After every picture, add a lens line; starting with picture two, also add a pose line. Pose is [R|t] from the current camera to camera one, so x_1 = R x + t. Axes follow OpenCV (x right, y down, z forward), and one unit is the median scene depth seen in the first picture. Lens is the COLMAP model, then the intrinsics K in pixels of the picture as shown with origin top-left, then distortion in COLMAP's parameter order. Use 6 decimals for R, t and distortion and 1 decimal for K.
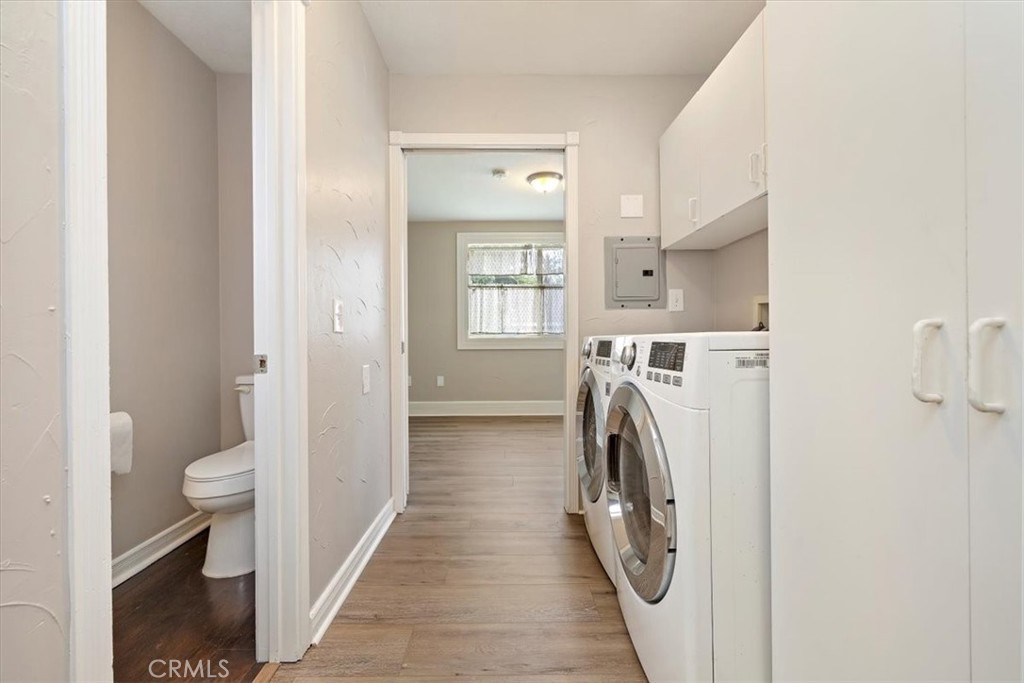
lens RADIAL K [[434.8, 0, 508.6], [0, 434.8, 337.3], [0, 0, 1]] dist [0.000311, -0.000070]
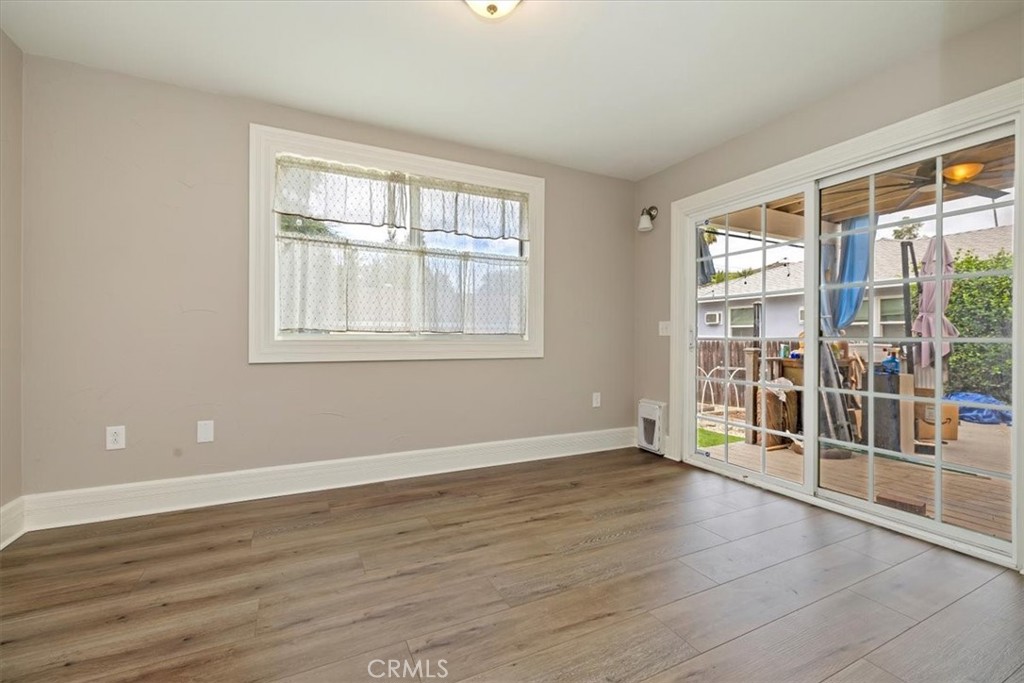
lens RADIAL K [[434.8, 0, 514.3], [0, 434.8, 338.3], [0, 0, 1]] dist [0.000311, -0.000070]
pose [[0.902757, 0.009617, 0.430043, -0.058404], [-0.007305, 0.999949, -0.007028, 0.001580], [-0.430088, 0.003204, 0.902781, 0.431320]]
